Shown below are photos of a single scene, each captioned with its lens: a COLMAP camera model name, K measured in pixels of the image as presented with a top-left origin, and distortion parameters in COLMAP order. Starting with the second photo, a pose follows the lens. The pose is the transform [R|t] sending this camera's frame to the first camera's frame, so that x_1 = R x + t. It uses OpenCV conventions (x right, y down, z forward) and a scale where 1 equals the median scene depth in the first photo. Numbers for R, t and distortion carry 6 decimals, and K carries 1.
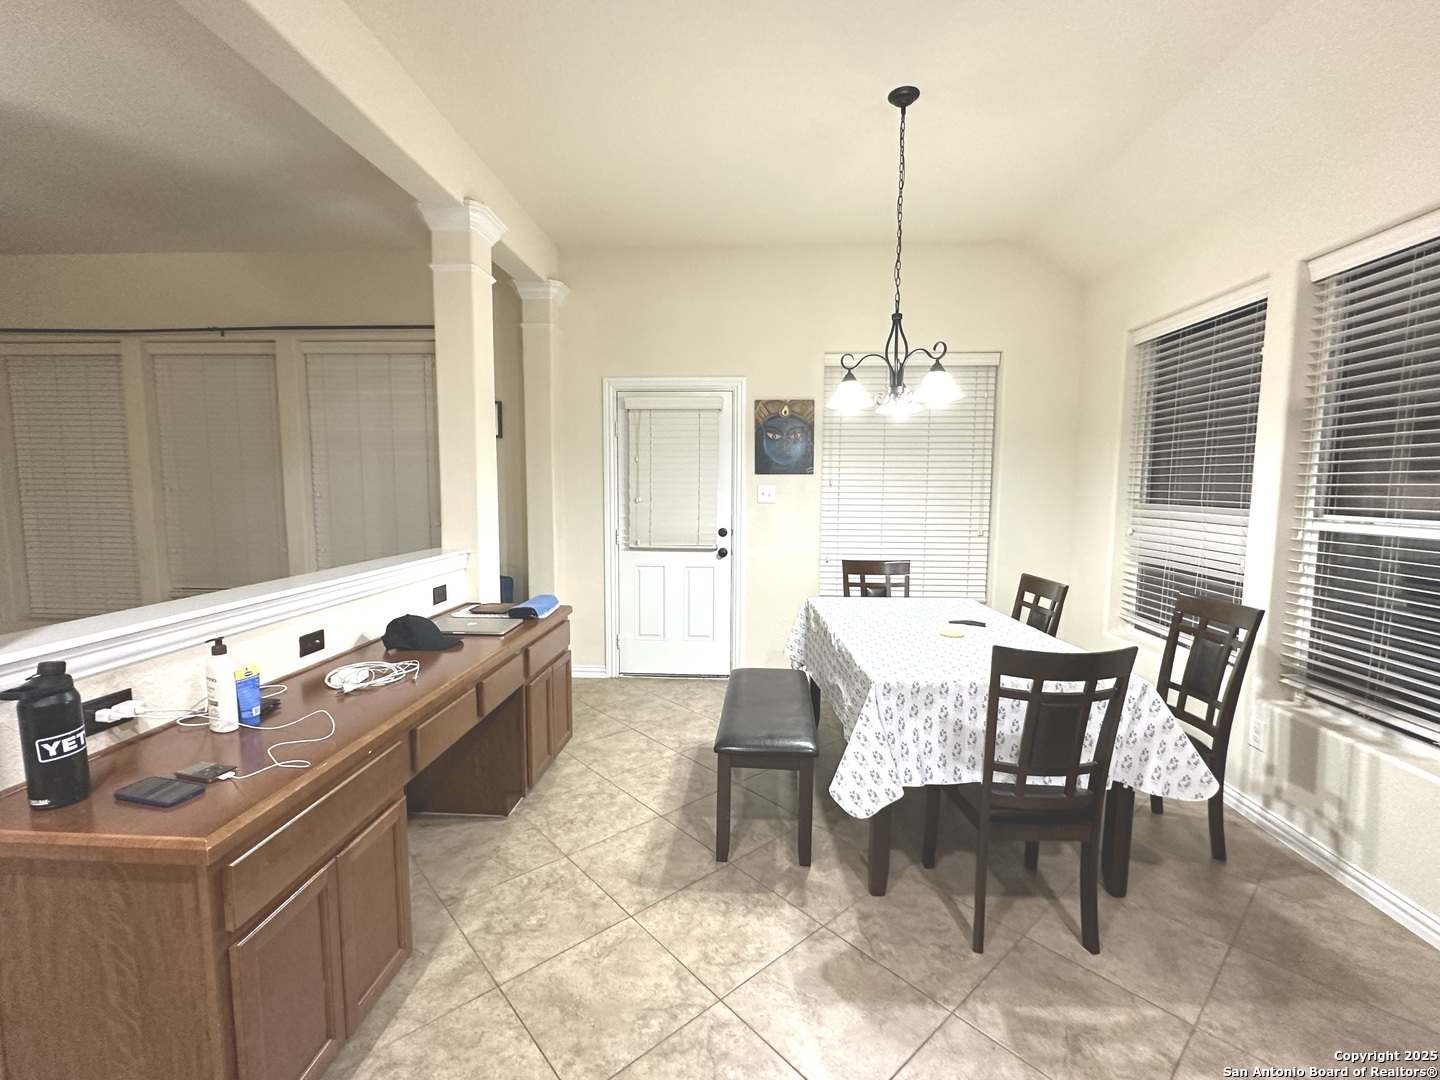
lens RADIAL K [[631.3, 0, 724.1], [0, 631.3, 543.7], [0, 0, 1]] dist [0.001694, 0.000187]
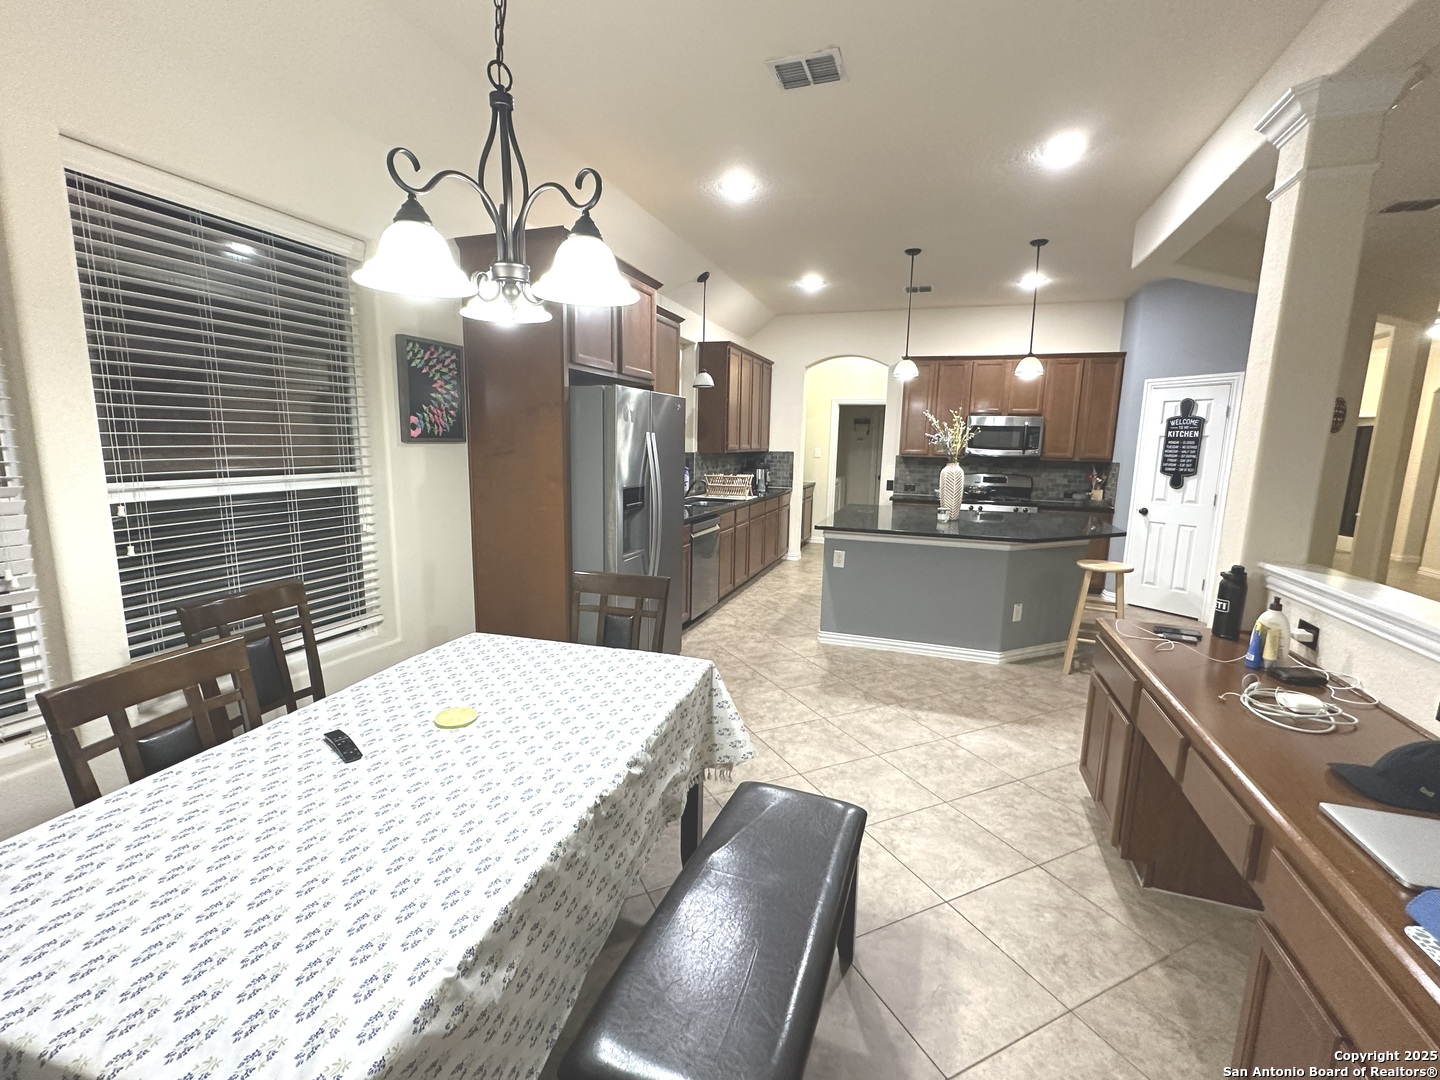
lens RADIAL K [[631.3, 0, 726.4], [0, 631.3, 540.0], [0, 0, 1]] dist [0.001694, 0.000187]
pose [[-0.962762, -0.068230, 0.261598, -0.019699], [-0.001350, 0.968830, 0.247721, -0.121003], [-0.270346, 0.238144, -0.932845, 1.070021]]
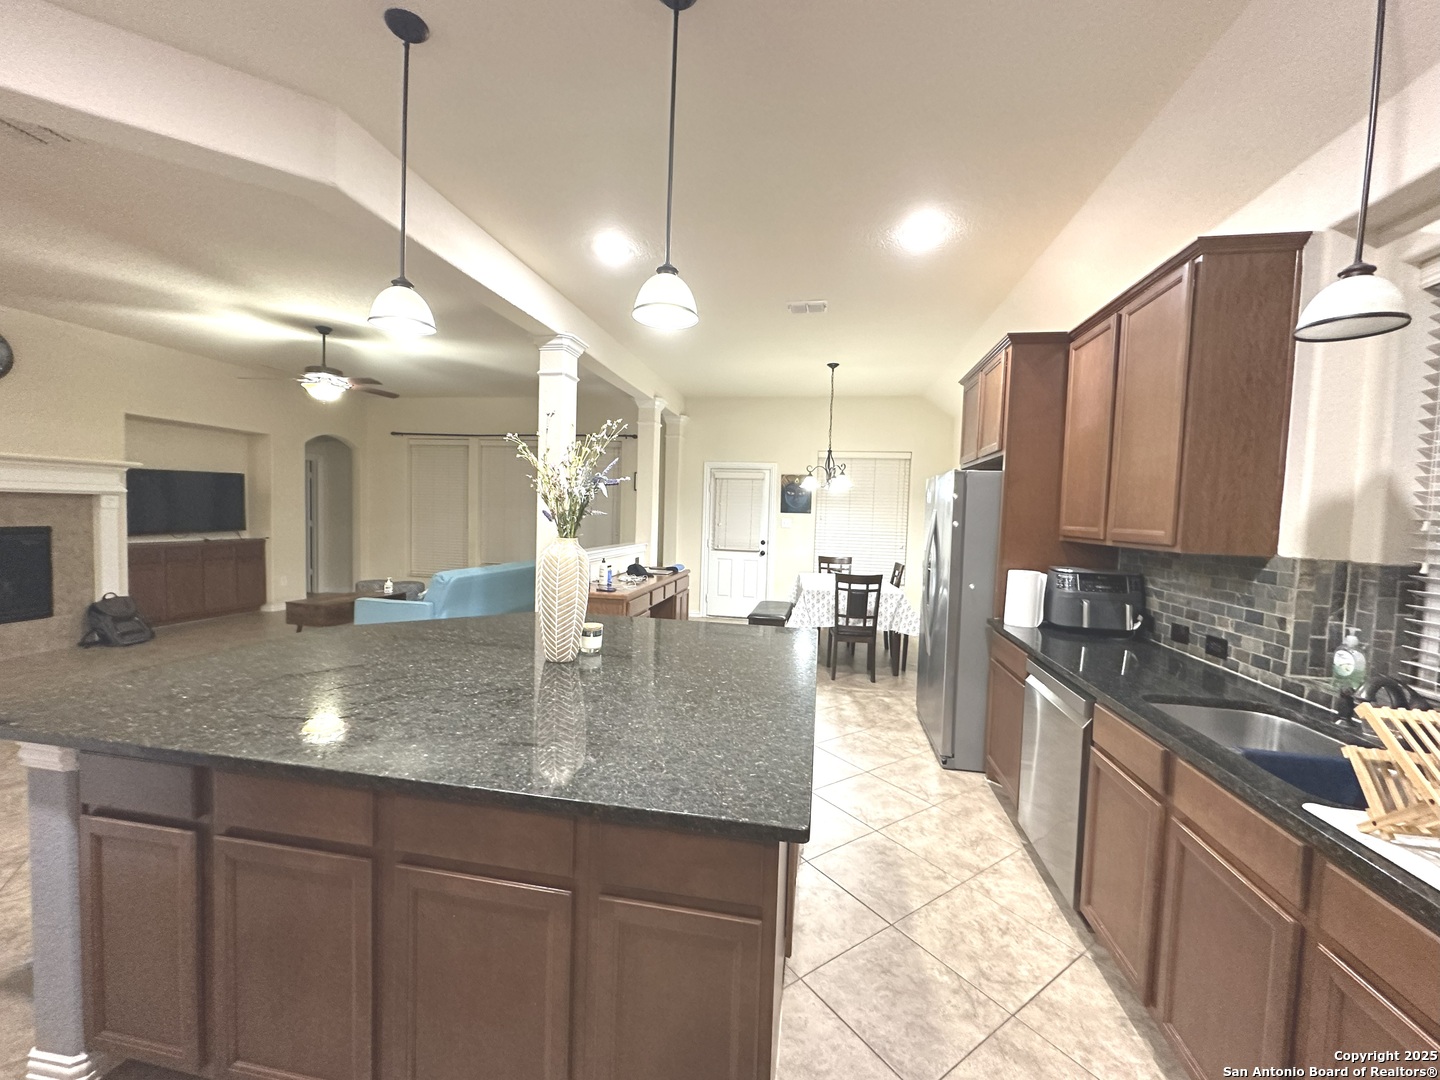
lens RADIAL K [[579.5, 0, 731.2], [0, 579.5, 540.1], [0, 0, 1]] dist [-0.007907, 0.001811]
pose [[0.994135, 0.029452, -0.104059, 0.101650], [-0.034693, 0.998200, -0.048920, 0.077099], [0.102431, 0.052243, 0.993367, -0.909135]]
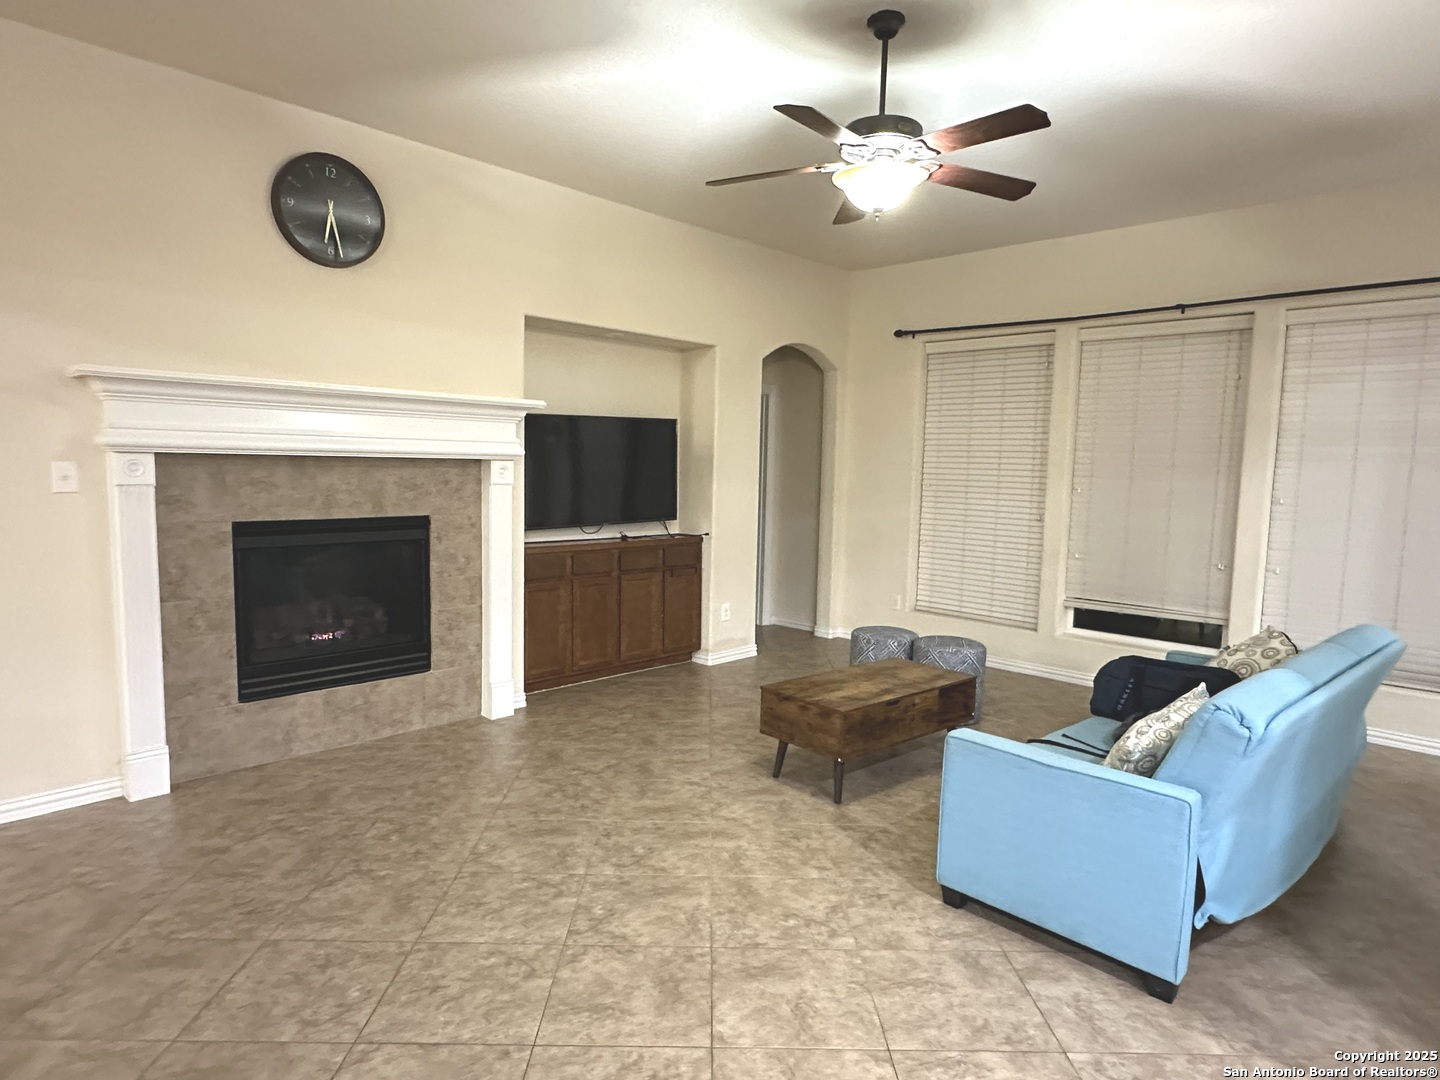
lens RADIAL K [[843.9, 0, 723.0], [0, 843.9, 548.3], [0, 0, 1]] dist [0.008531, 0.001253]
pose [[0.768863, 0.077347, -0.634718, -0.632734], [-0.081208, 0.996430, 0.023055, 0.016677], [0.634236, 0.033818, 0.772400, -0.331062]]
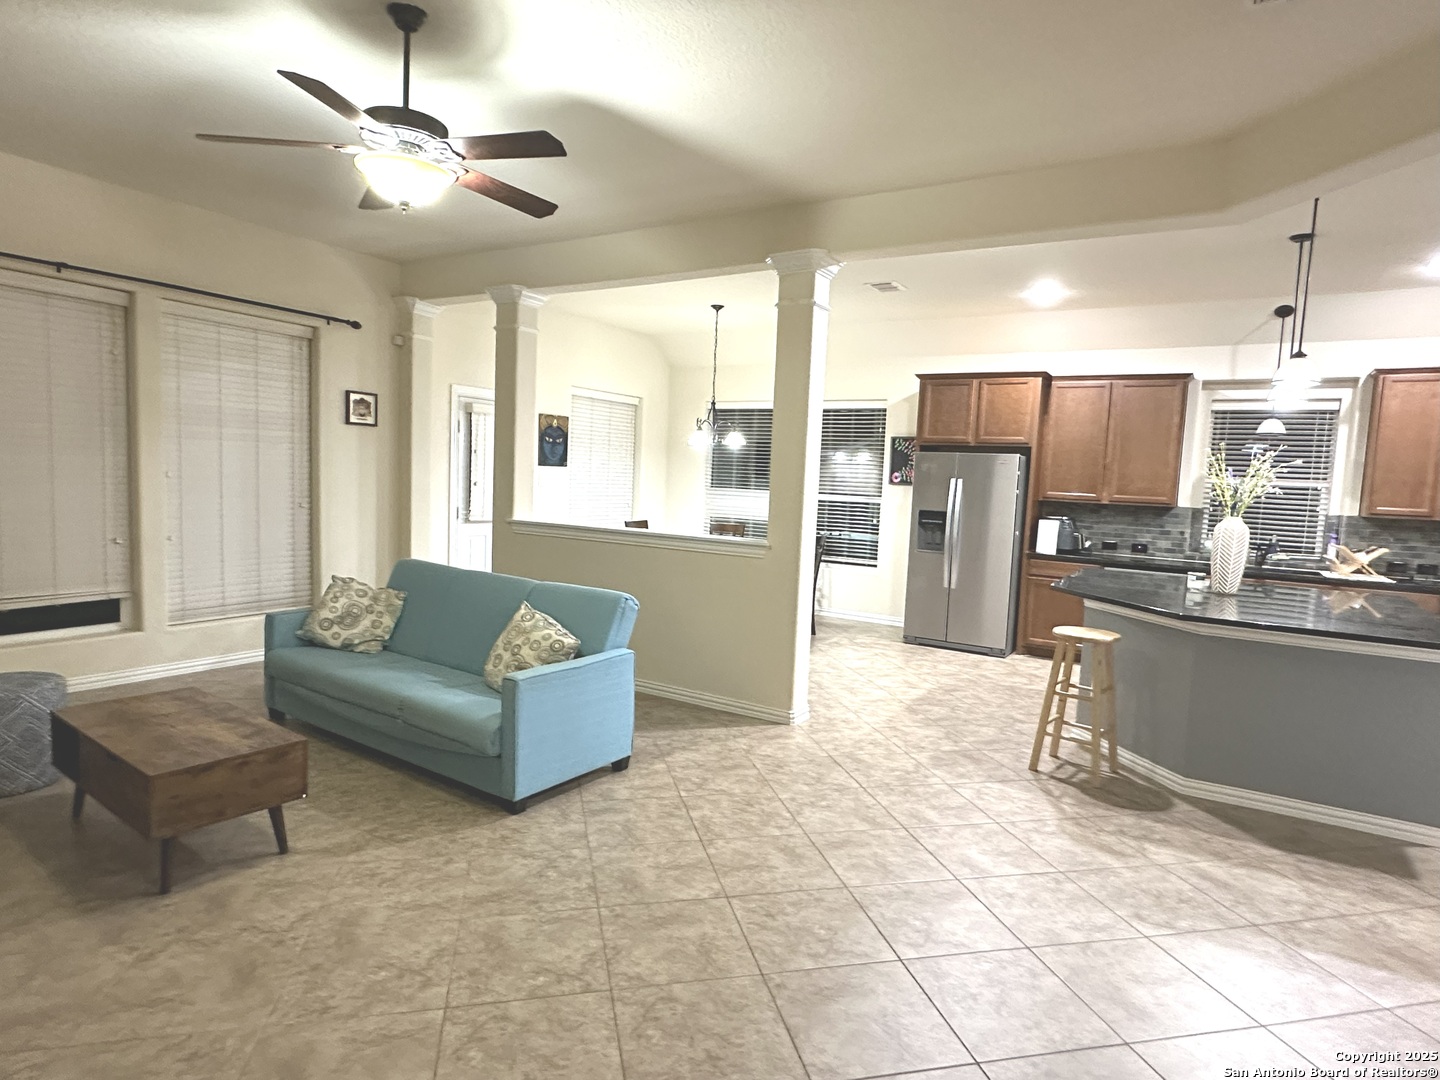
lens RADIAL K [[794.6, 0, 729.7], [0, 794.6, 548.5], [0, 0, 1]] dist [-0.000873, 0.001274]
pose [[0.464278, -0.066451, 0.883193, -1.588492], [0.044551, 0.997671, 0.051645, 0.002465], [-0.884568, 0.015369, 0.466157, -0.239206]]
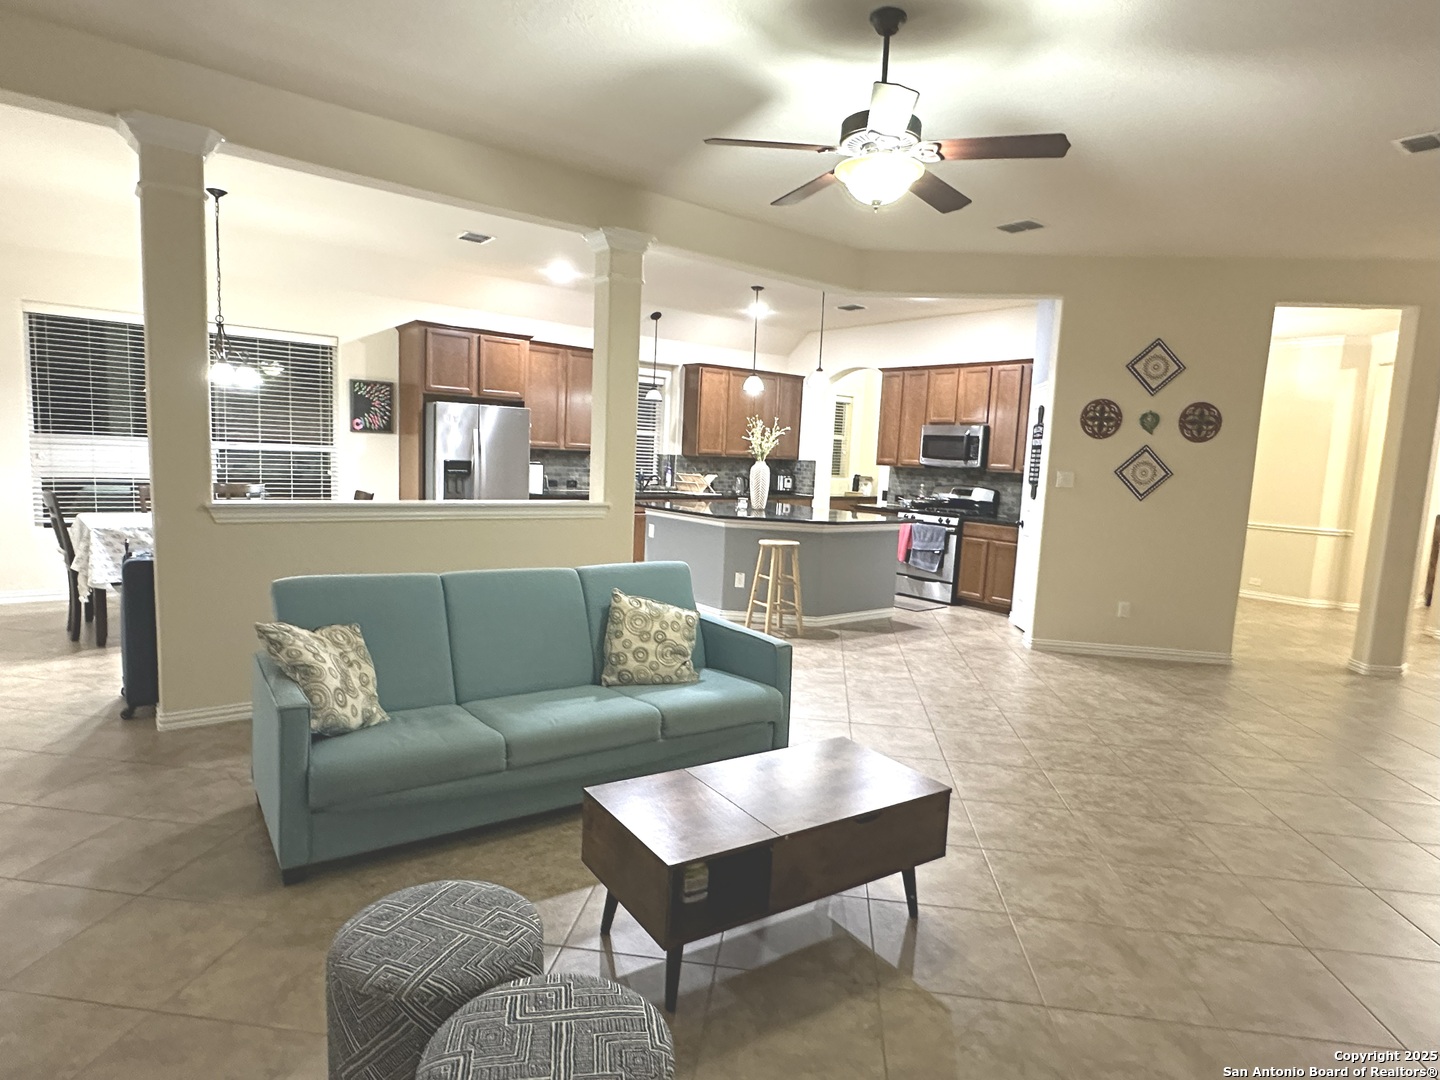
lens RADIAL K [[794.6, 0, 721.3], [0, 794.6, 534.5], [0, 0, 1]] dist [-0.000873, 0.001274]
pose [[-0.654219, -0.116303, 0.747309, -1.576670], [0.021146, 0.984906, 0.171791, -0.111842], [-0.756009, 0.128192, -0.641885, 1.021215]]
